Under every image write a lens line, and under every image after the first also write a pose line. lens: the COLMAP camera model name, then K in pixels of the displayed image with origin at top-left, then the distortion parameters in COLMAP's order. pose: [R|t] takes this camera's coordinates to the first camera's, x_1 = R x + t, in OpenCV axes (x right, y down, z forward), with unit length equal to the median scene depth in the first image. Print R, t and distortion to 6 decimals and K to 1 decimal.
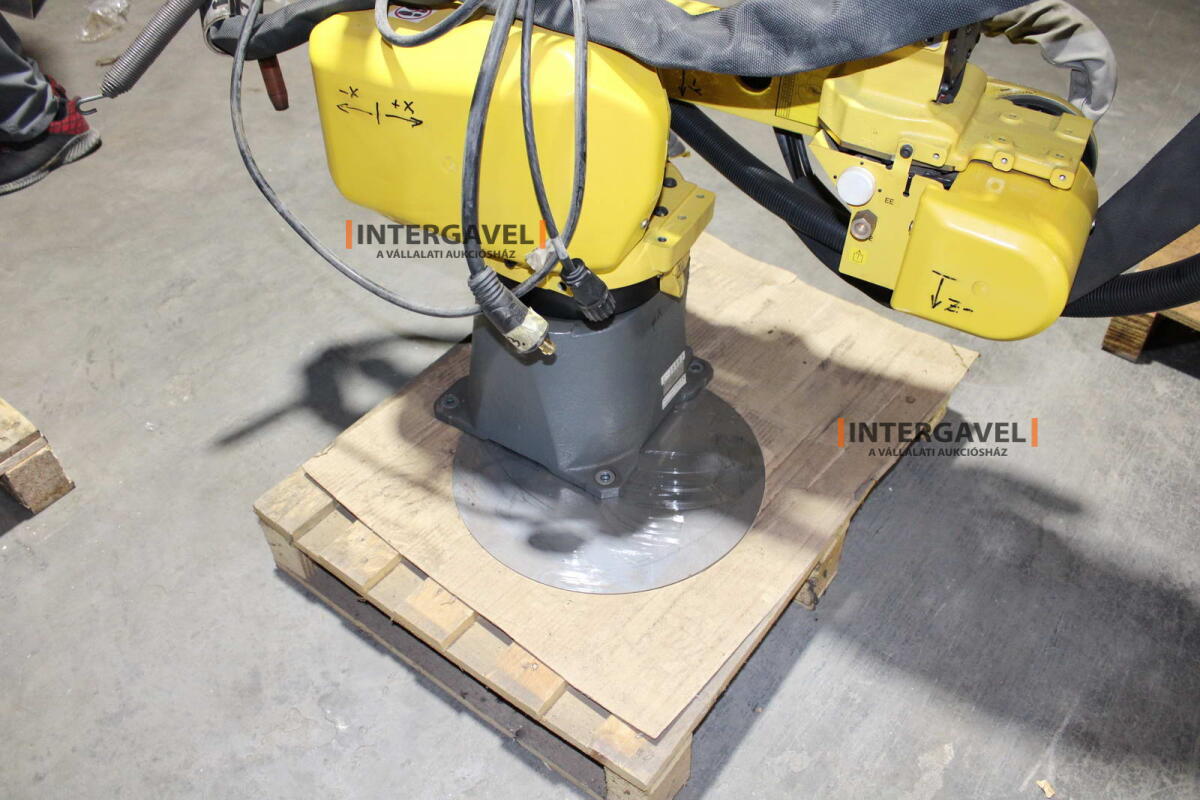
lens RADIAL K [[1014.7, 0, 597.8], [0, 1014.7, 393.8], [0, 0, 1]] dist [-0.109310, 0.044997]
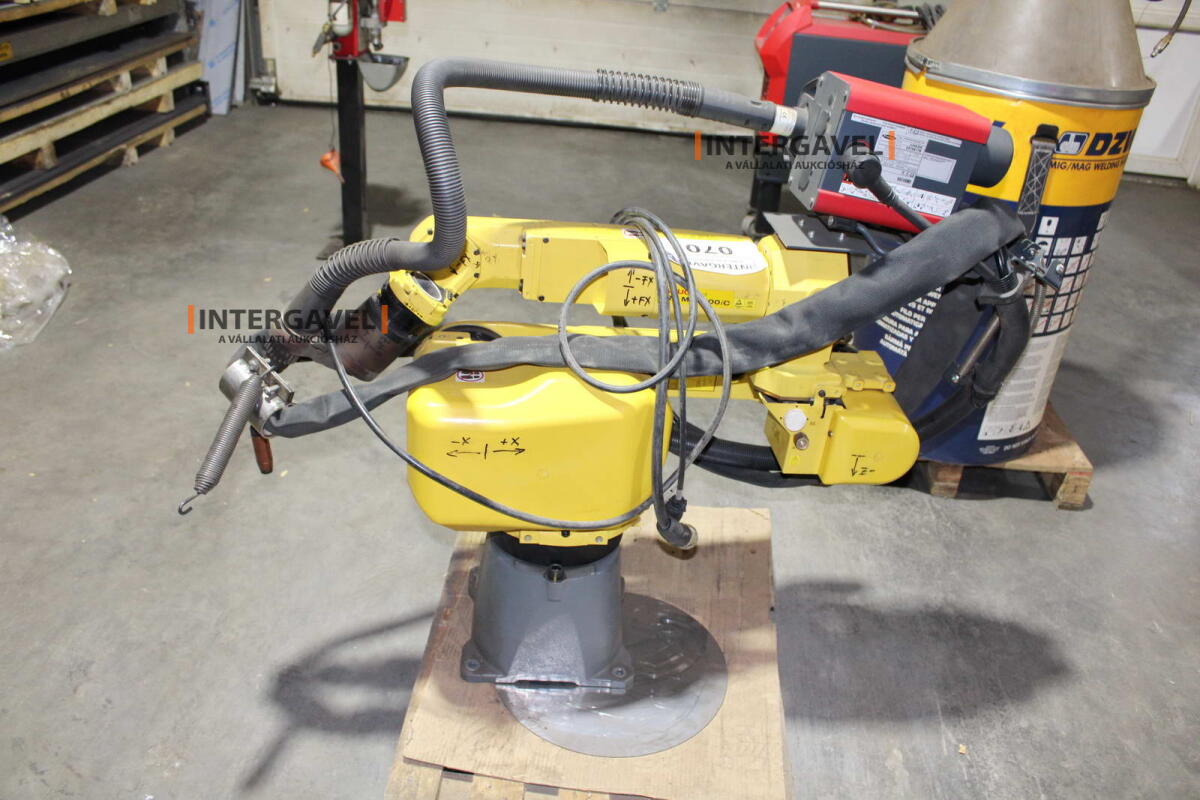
lens RADIAL K [[1014.7, 0, 607.2], [0, 1014.7, 397.4], [0, 0, 1]] dist [-0.109310, 0.044997]
pose [[0.822241, -0.220027, 0.524889, -0.645826], [0.331617, 0.934738, -0.127650, -0.095253], [-0.462548, 0.279021, 0.841544, -0.213692]]
